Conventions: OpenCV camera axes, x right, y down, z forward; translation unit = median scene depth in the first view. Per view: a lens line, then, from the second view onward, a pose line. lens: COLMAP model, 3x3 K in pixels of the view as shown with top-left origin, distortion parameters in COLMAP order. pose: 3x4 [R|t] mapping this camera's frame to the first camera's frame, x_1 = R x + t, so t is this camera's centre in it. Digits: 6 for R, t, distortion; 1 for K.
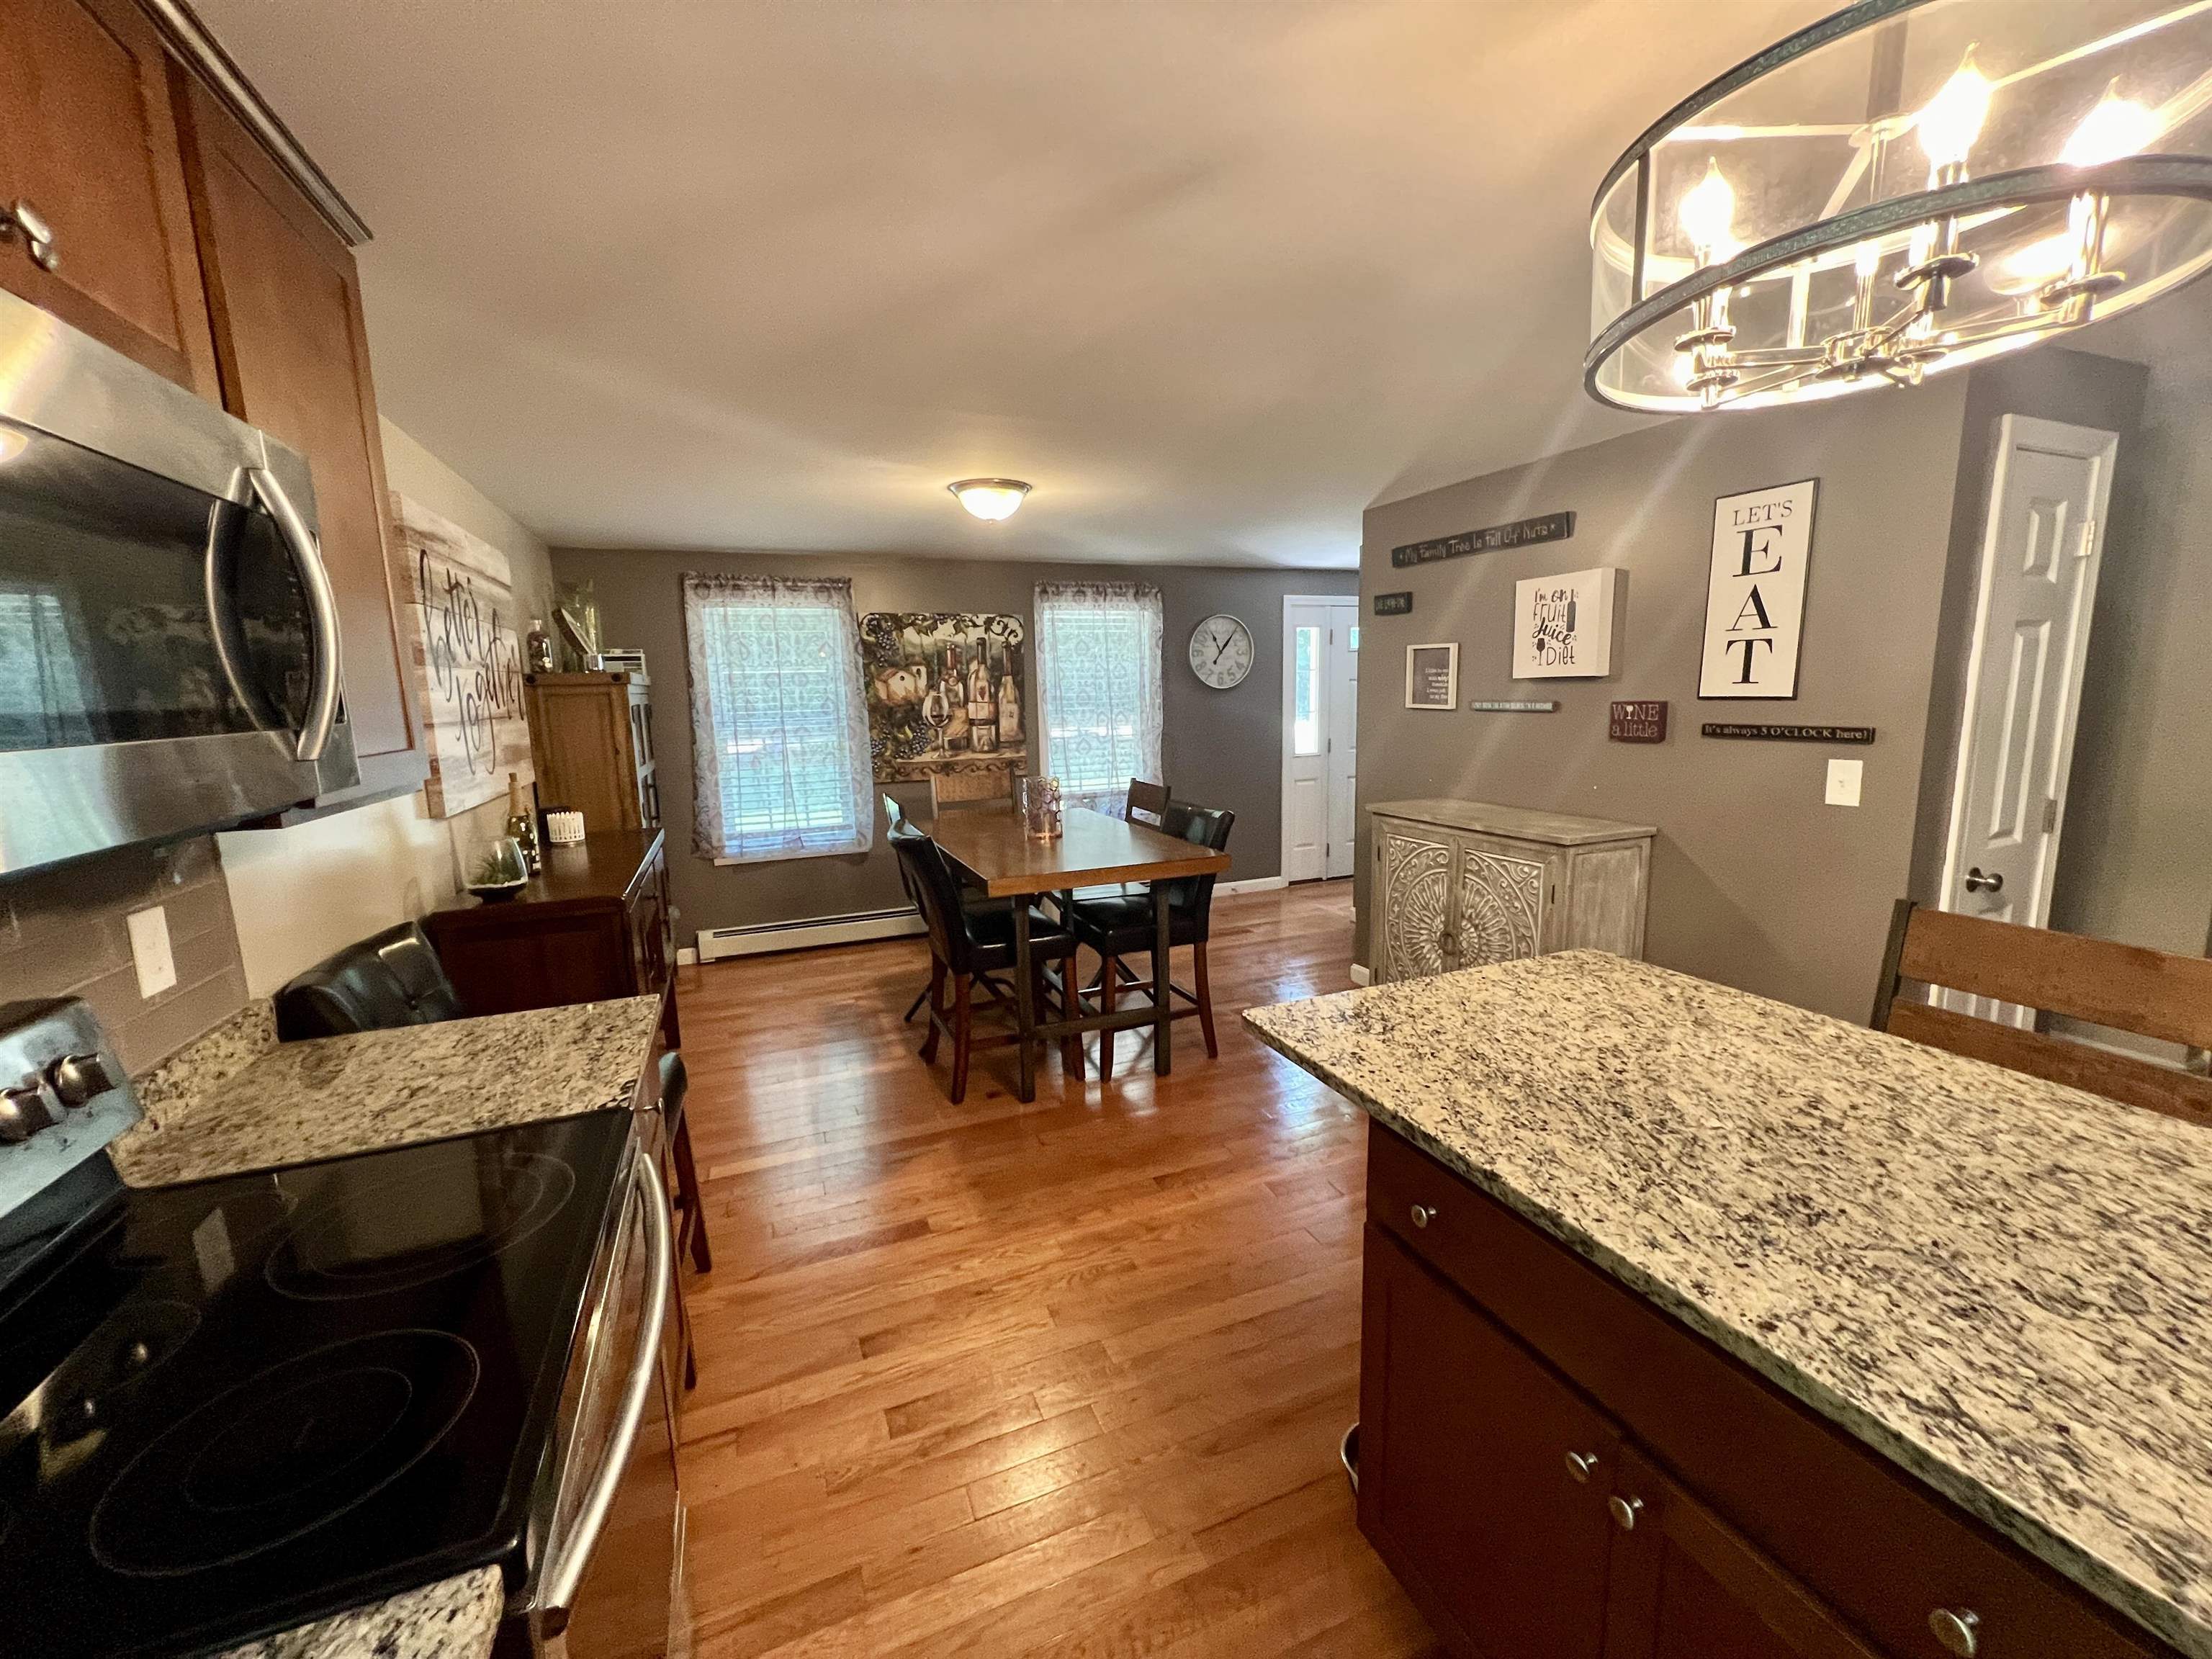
lens RADIAL K [[881.9, 0, 1102.9], [0, 881.9, 834.3], [0, 0, 1]] dist [-0.002225, 0.000769]
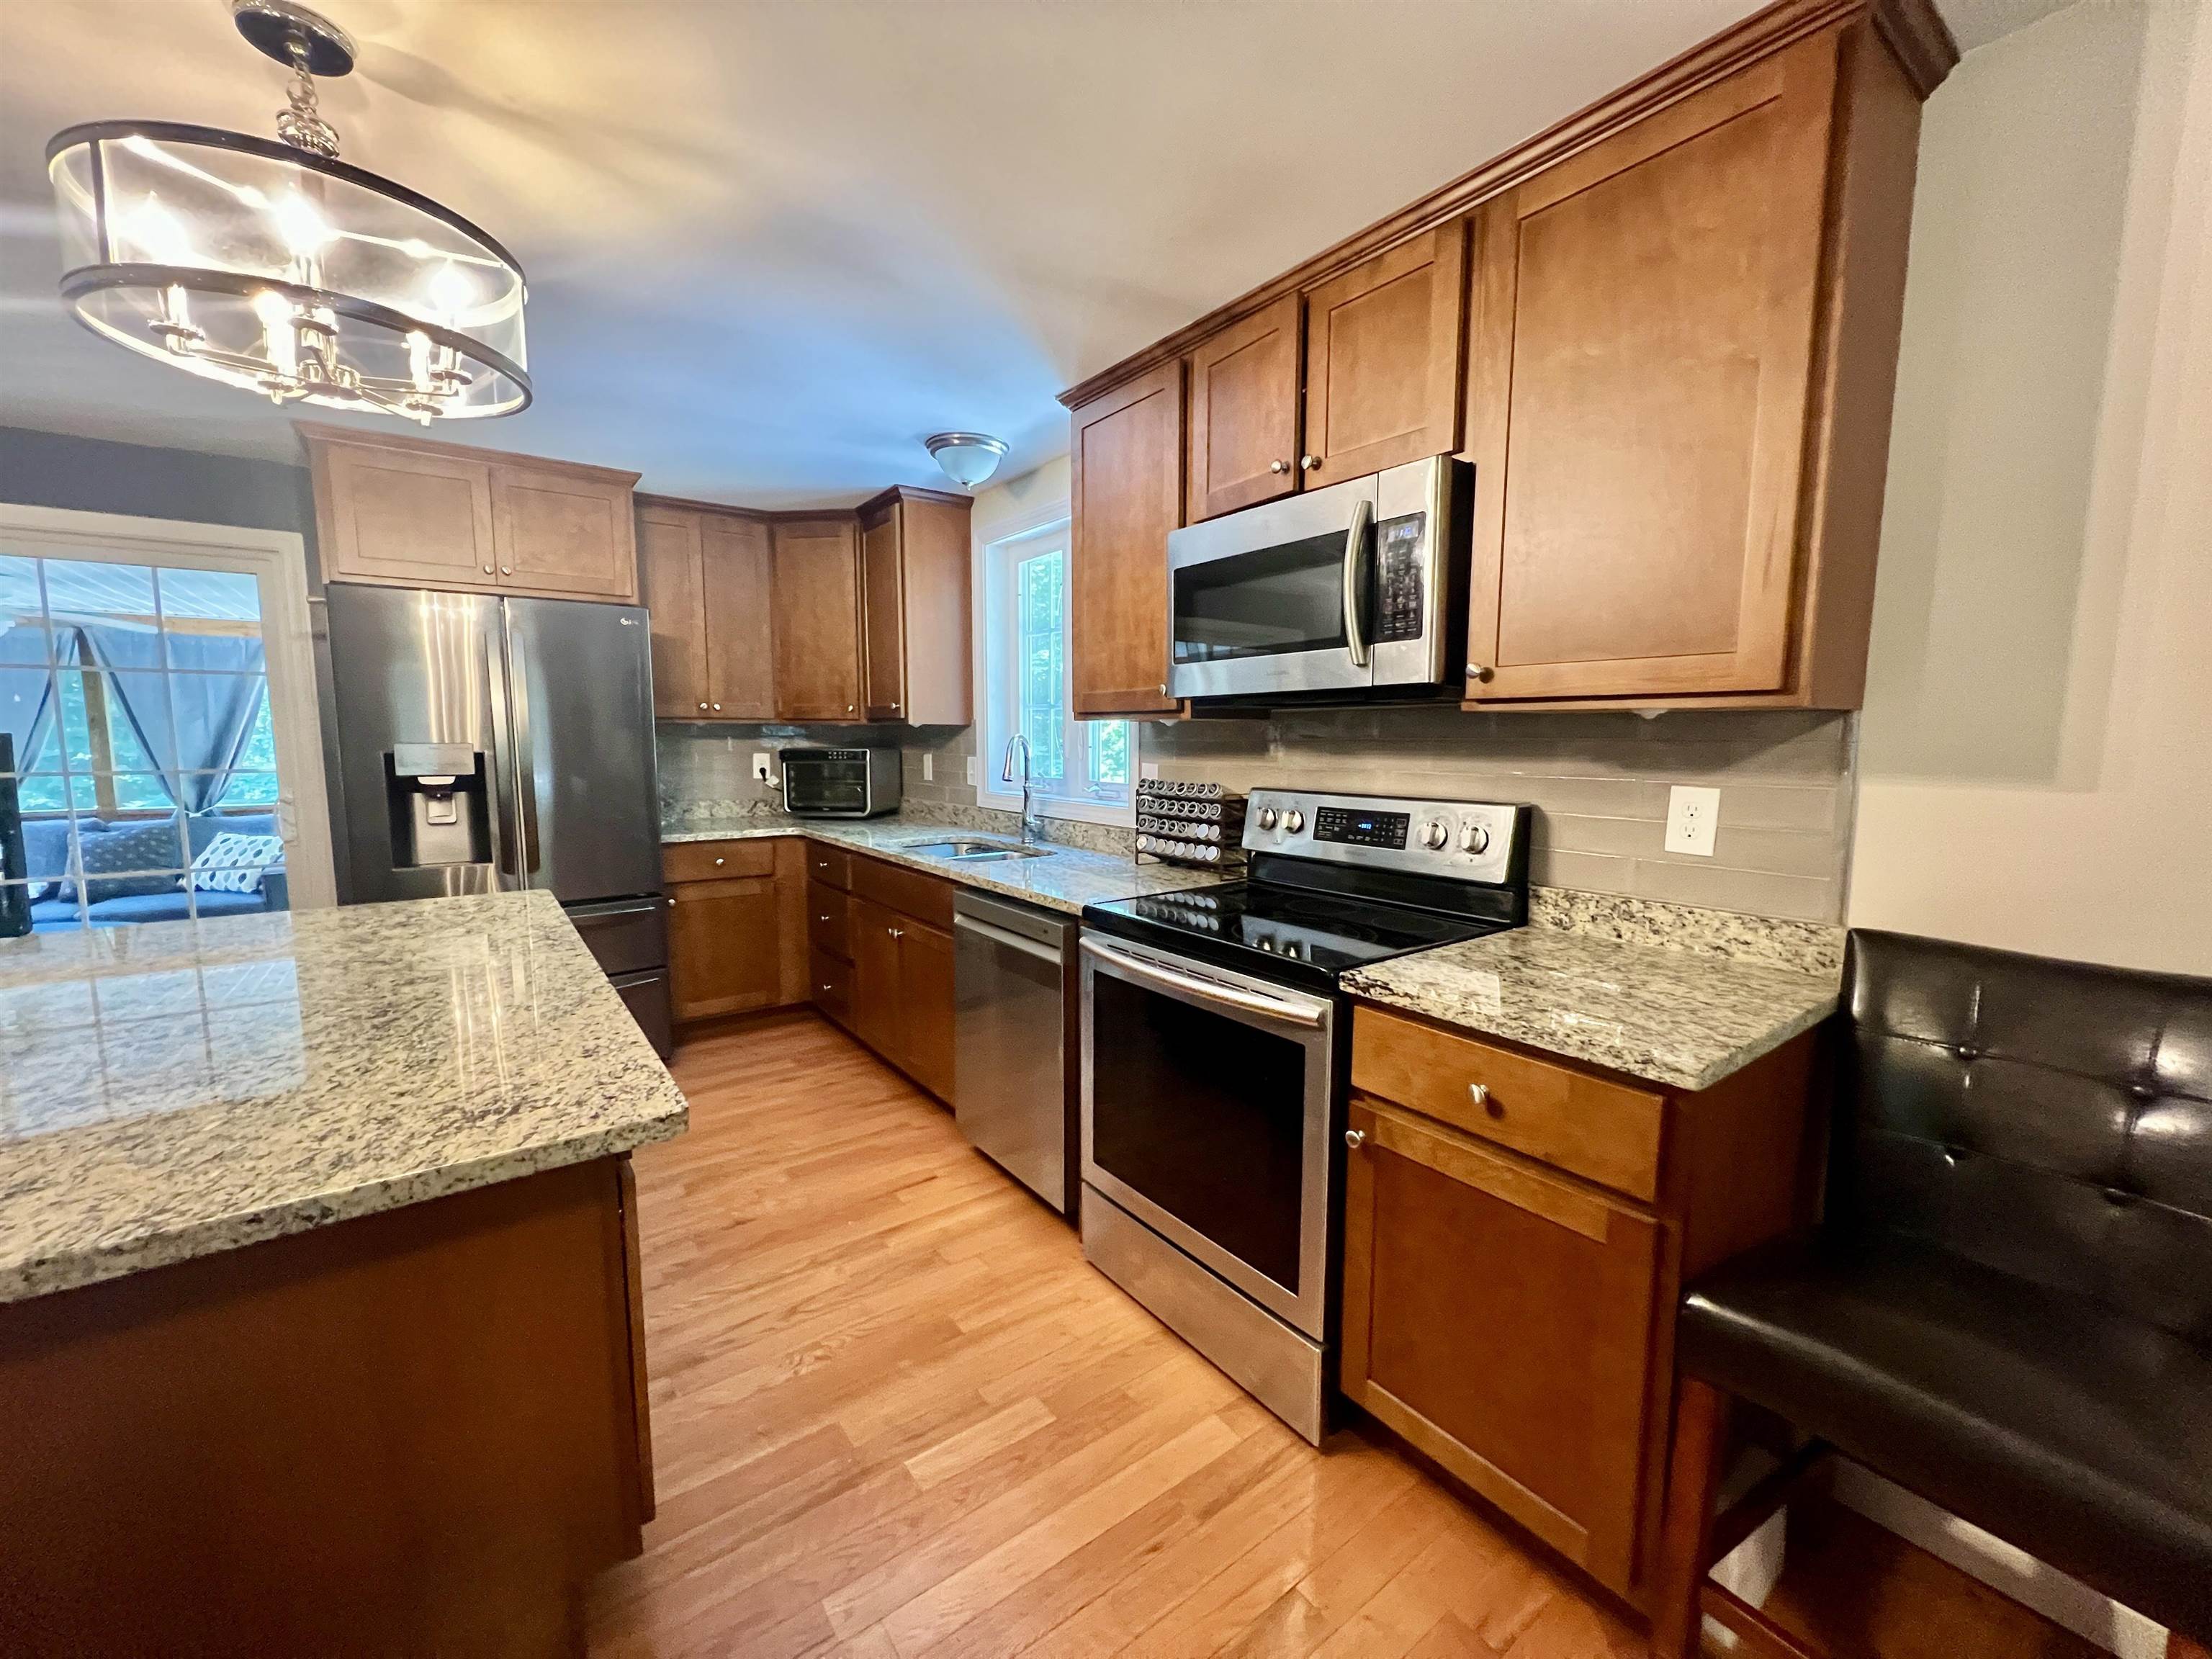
lens RADIAL K [[881.9, 0, 1102.9], [0, 881.9, 834.3], [0, 0, 1]] dist [-0.002225, 0.000769]
pose [[-0.968643, 0.052088, -0.242936, 0.006708], [-0.016741, 0.961872, 0.272988, -0.044989], [0.247893, 0.268495, -0.930838, 0.504921]]
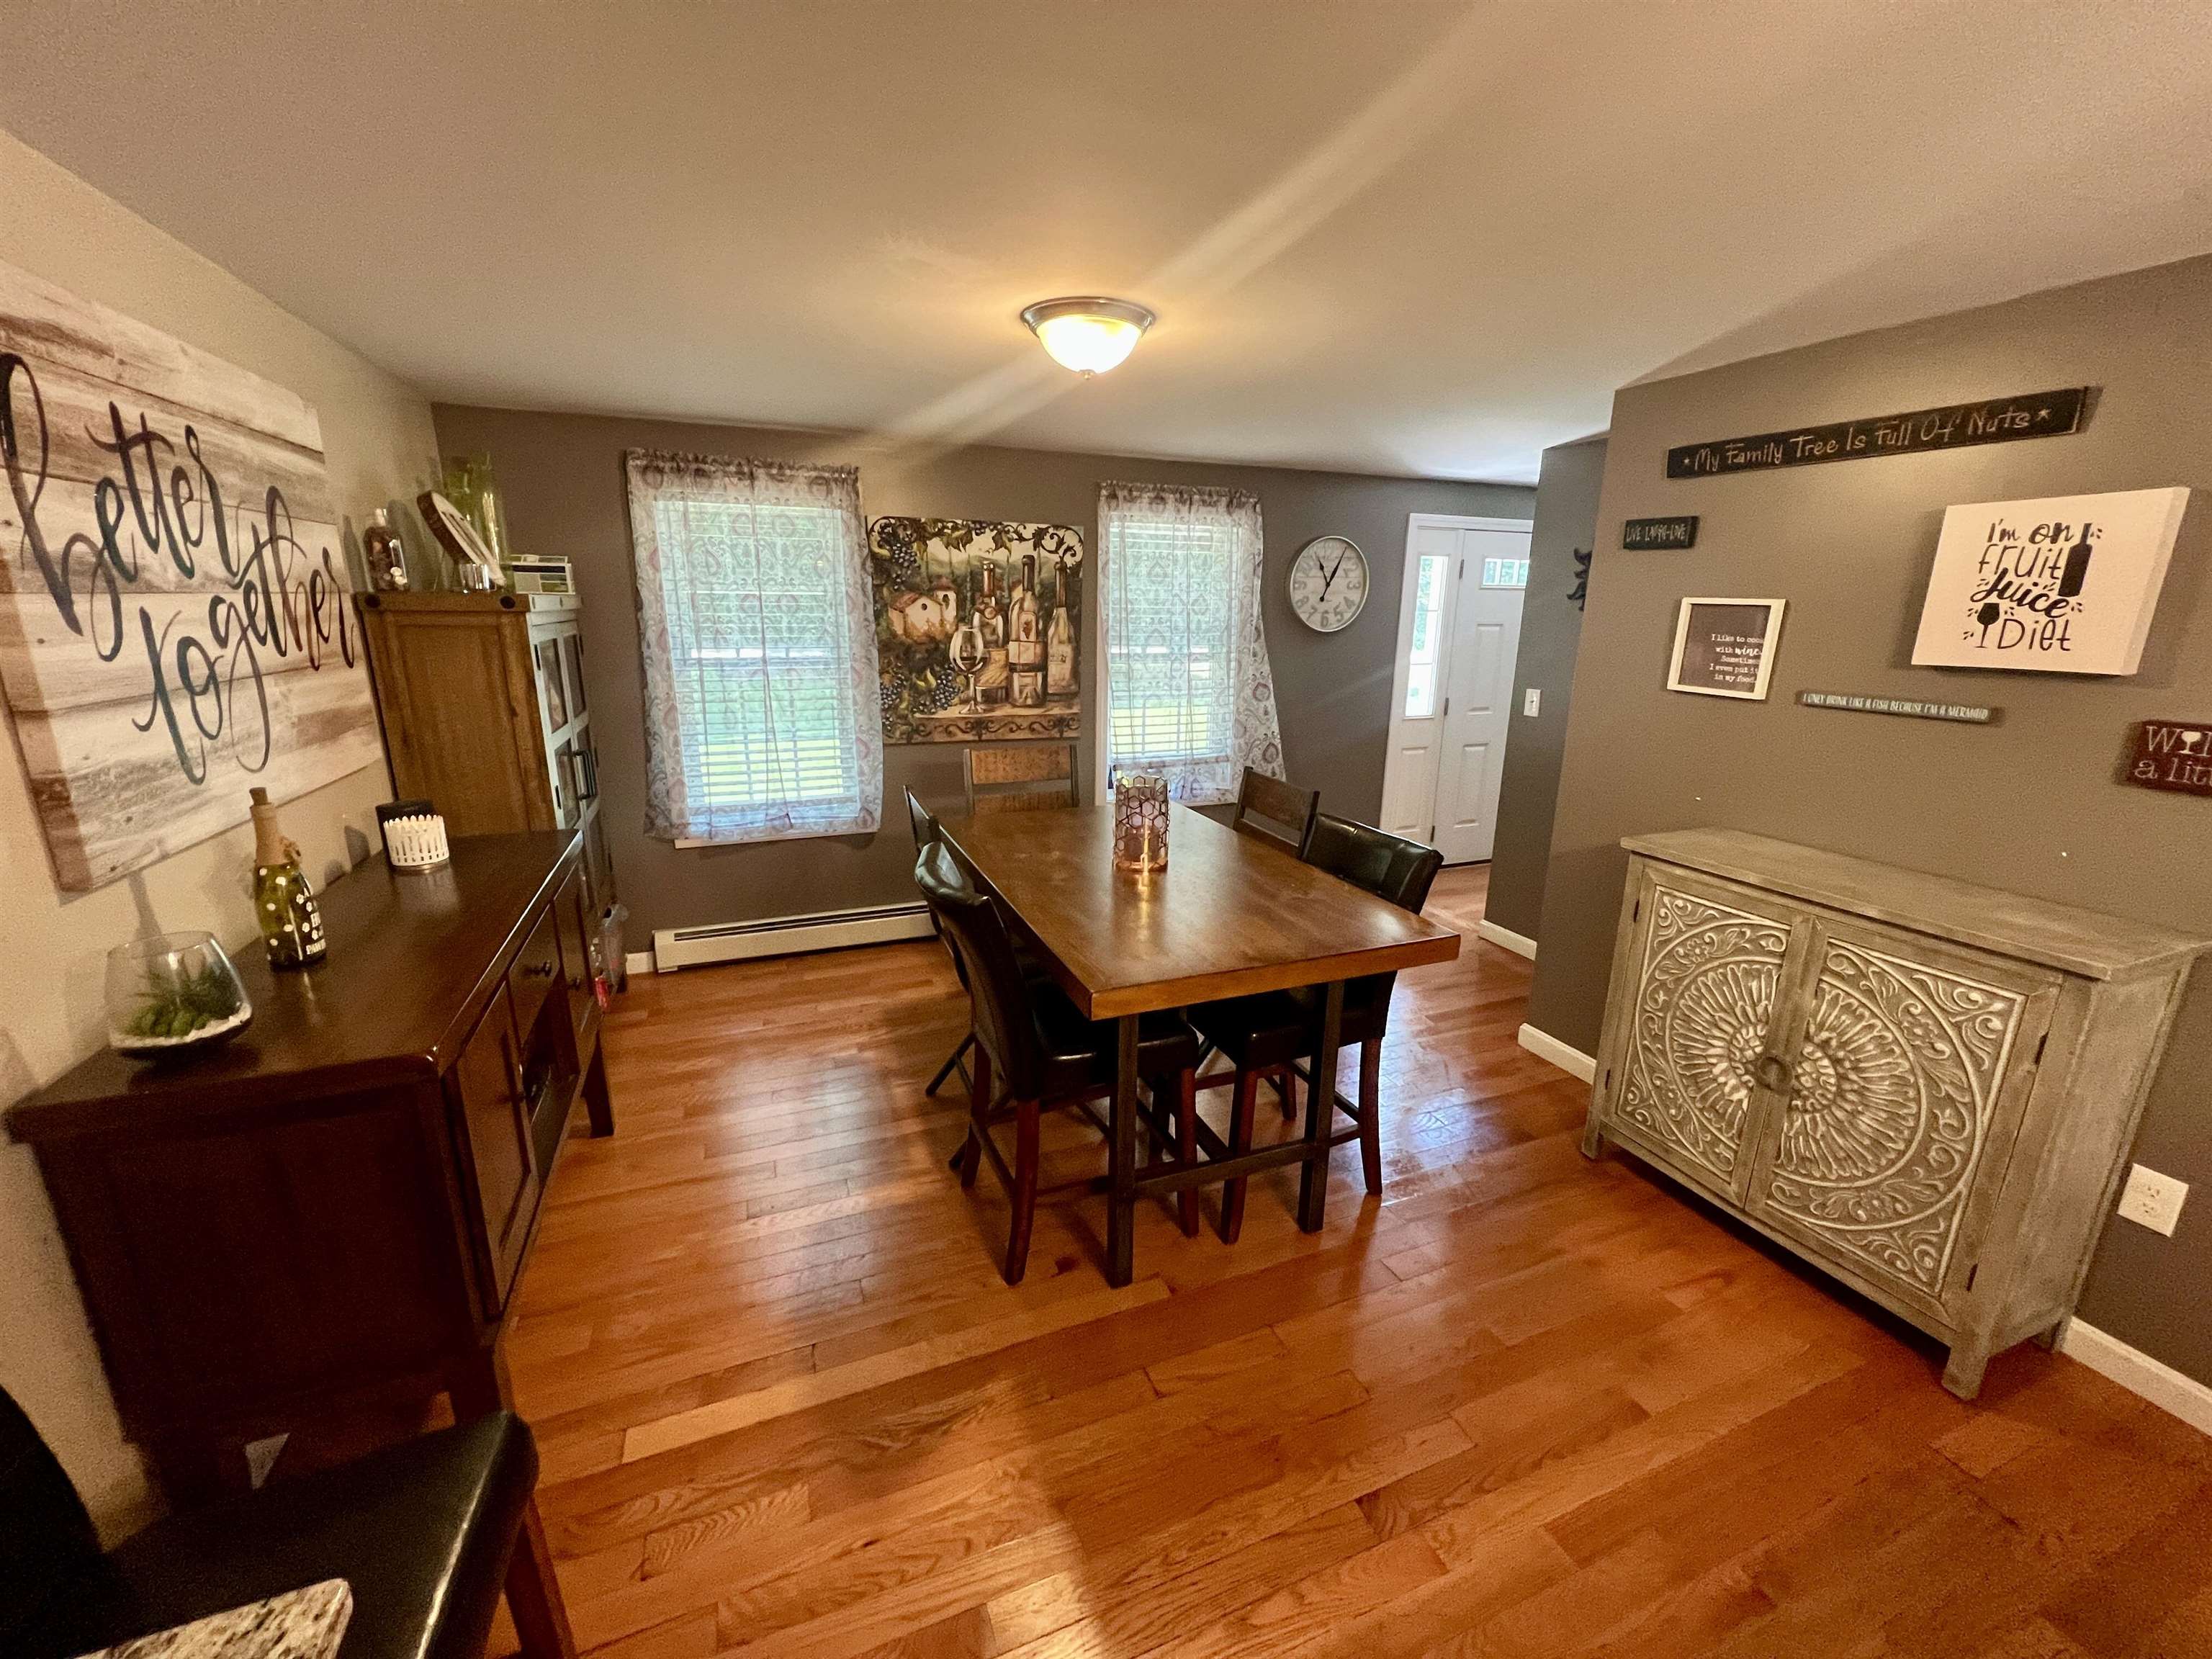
lens RADIAL K [[881.9, 0, 1102.9], [0, 881.9, 834.3], [0, 0, 1]] dist [-0.002225, 0.000769]
pose [[0.999302, 0.037155, 0.003970, -0.073027], [-0.037363, 0.994989, 0.092742, -0.061164], [-0.000504, -0.092826, 0.995682, 0.238734]]
